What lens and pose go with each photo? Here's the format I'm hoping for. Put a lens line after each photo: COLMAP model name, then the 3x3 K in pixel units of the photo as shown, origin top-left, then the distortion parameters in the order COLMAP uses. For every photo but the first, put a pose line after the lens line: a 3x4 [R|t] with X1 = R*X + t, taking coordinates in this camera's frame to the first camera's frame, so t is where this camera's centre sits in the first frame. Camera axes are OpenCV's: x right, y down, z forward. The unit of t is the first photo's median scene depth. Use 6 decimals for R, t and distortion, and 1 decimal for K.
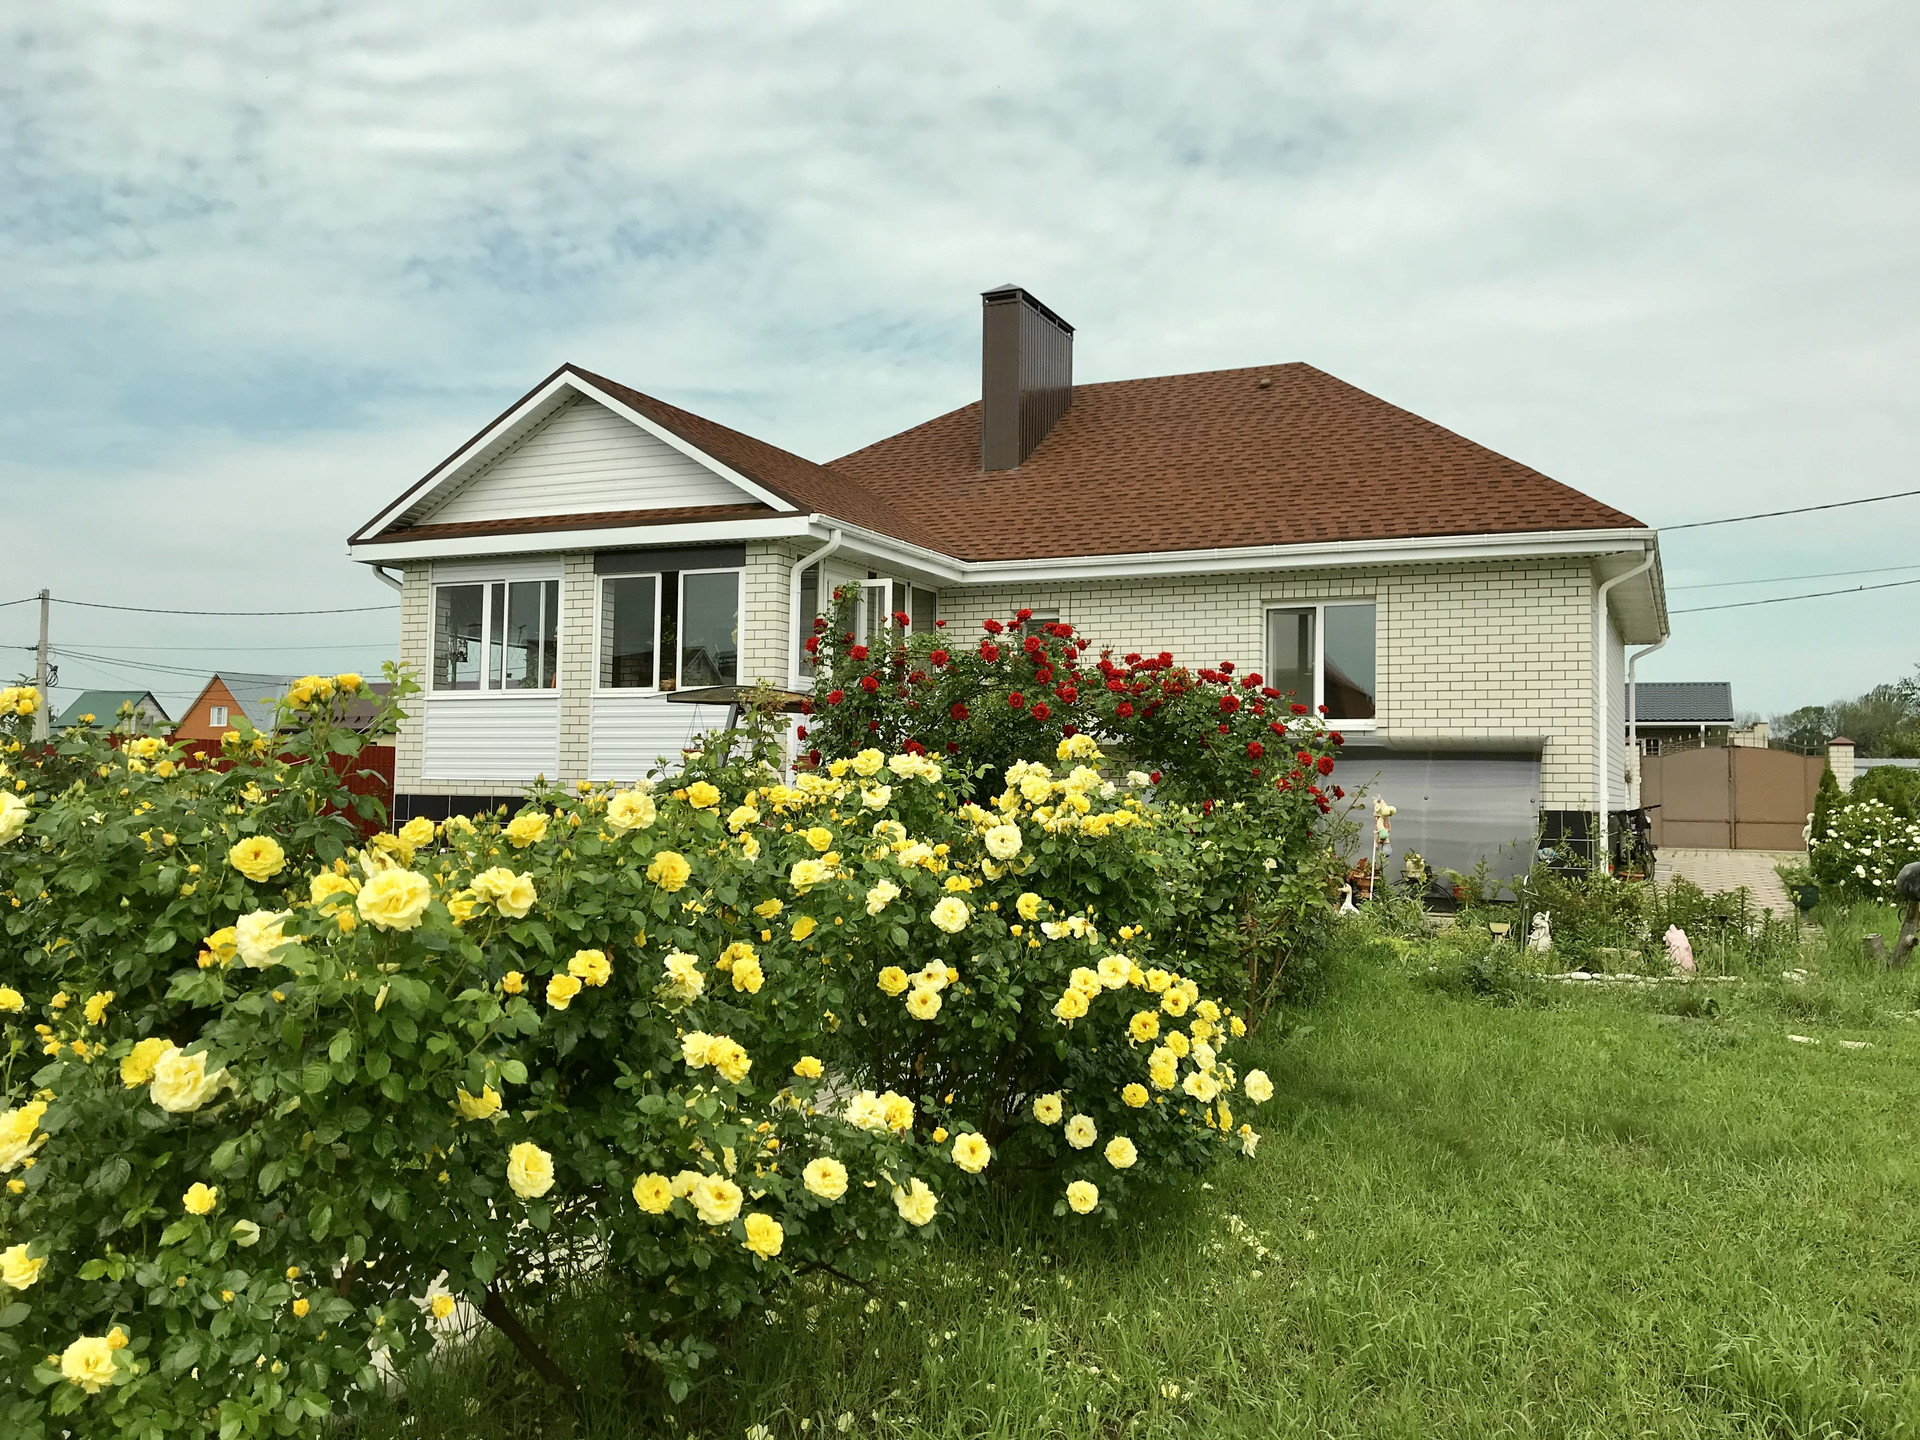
lens RADIAL K [[1555.5, 0, 958.3], [0, 1555.5, 721.1], [0, 0, 1]] dist [-0.002457, 0.002317]
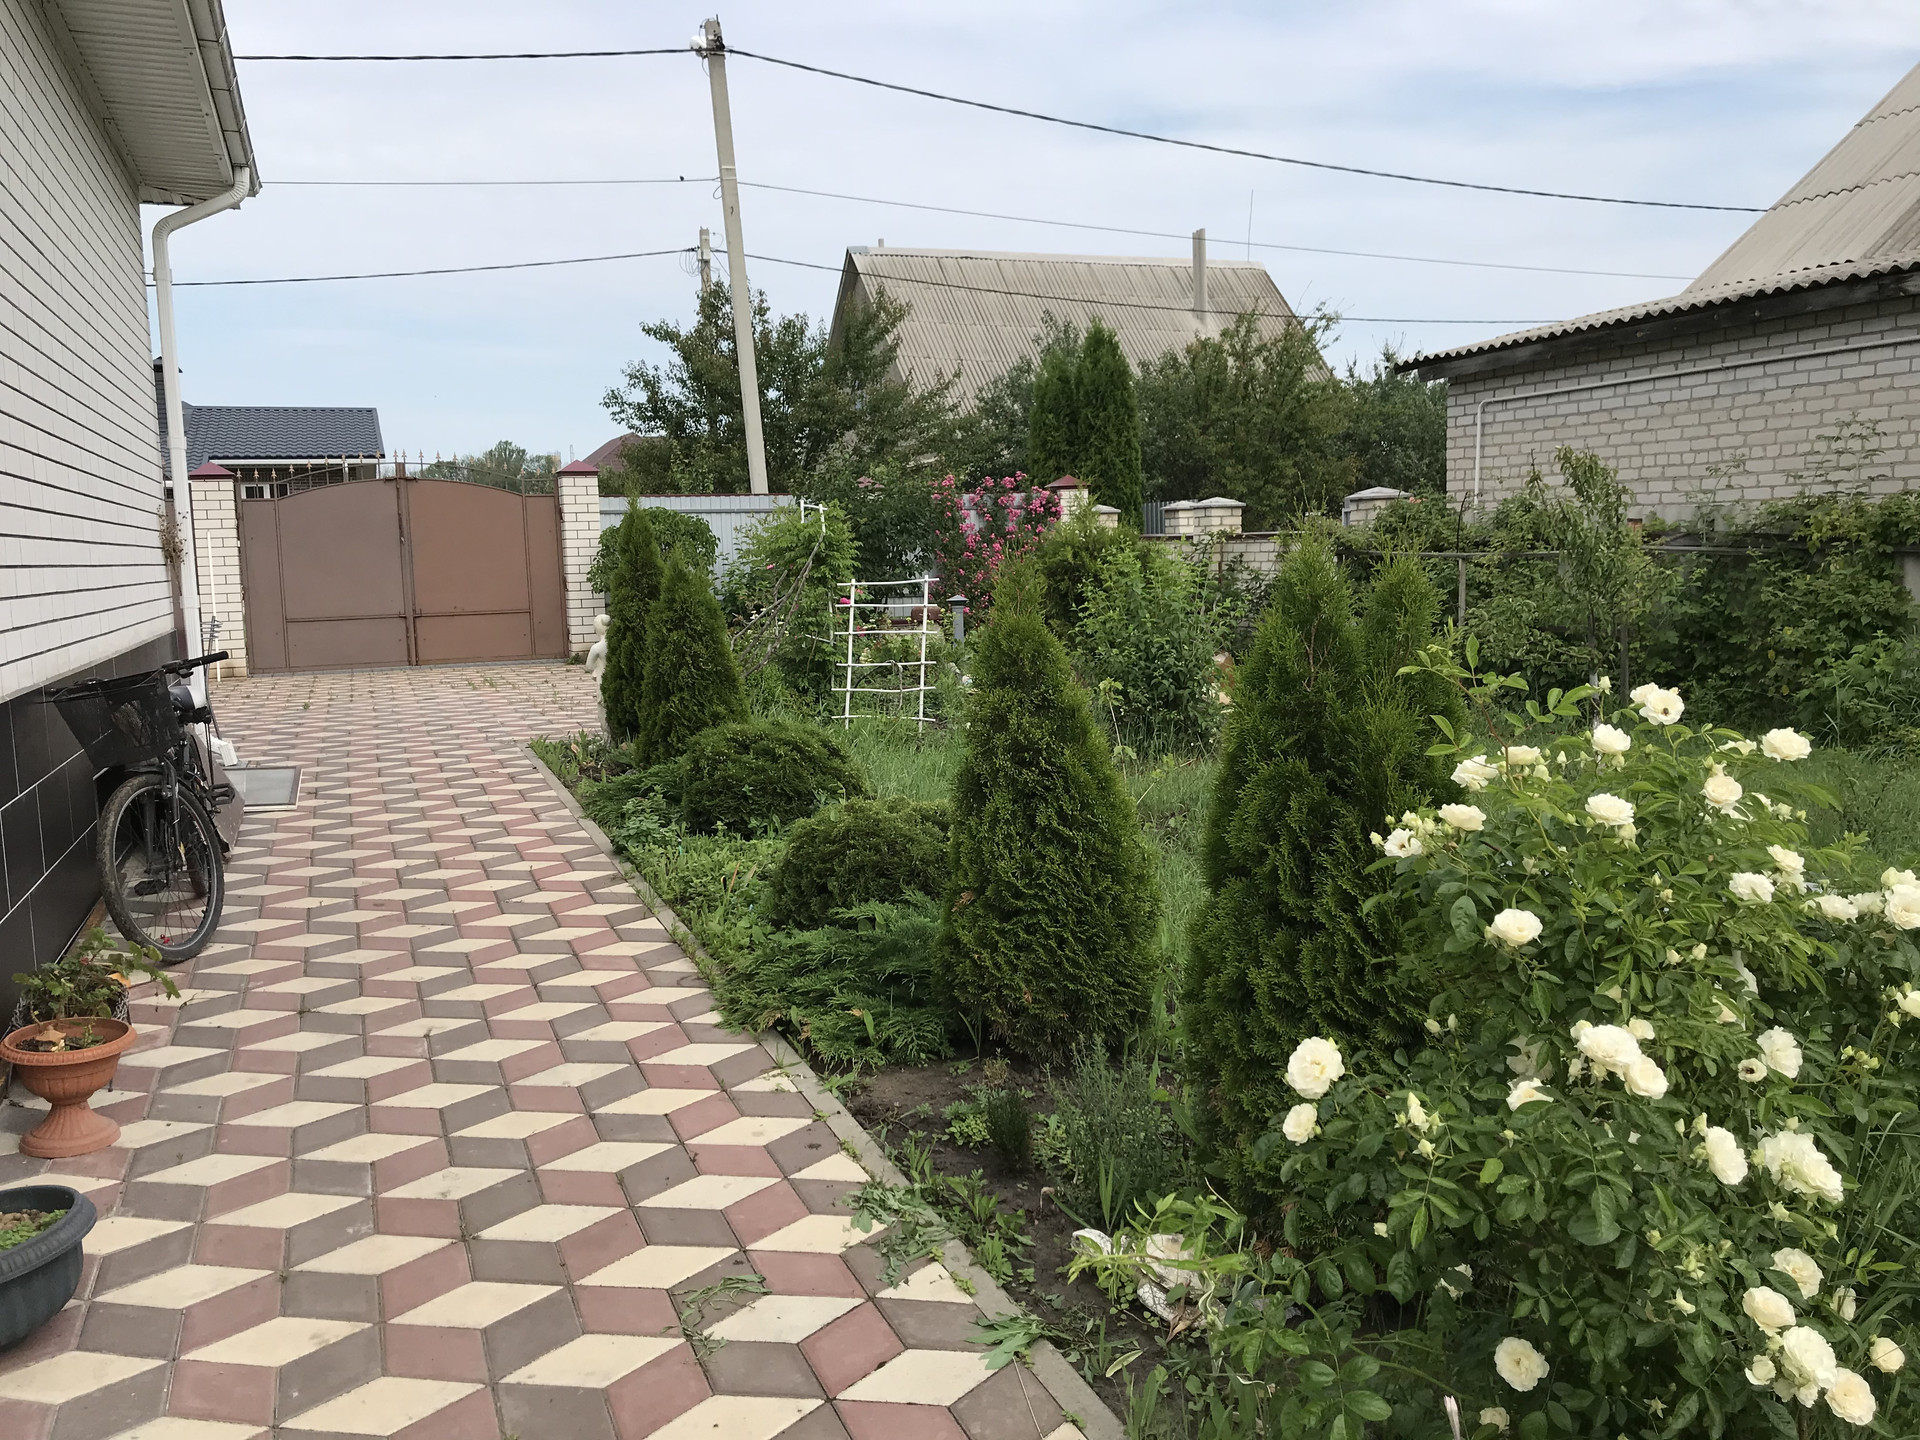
lens RADIAL K [[1555.5, 0, 957.9], [0, 1555.5, 720.5], [0, 0, 1]] dist [-0.002457, 0.002317]
pose [[0.683508, -0.115882, 0.720686, 0.226013], [0.002503, 0.987684, 0.156440, 0.014838], [-0.729939, -0.105124, 0.675380, 0.476029]]
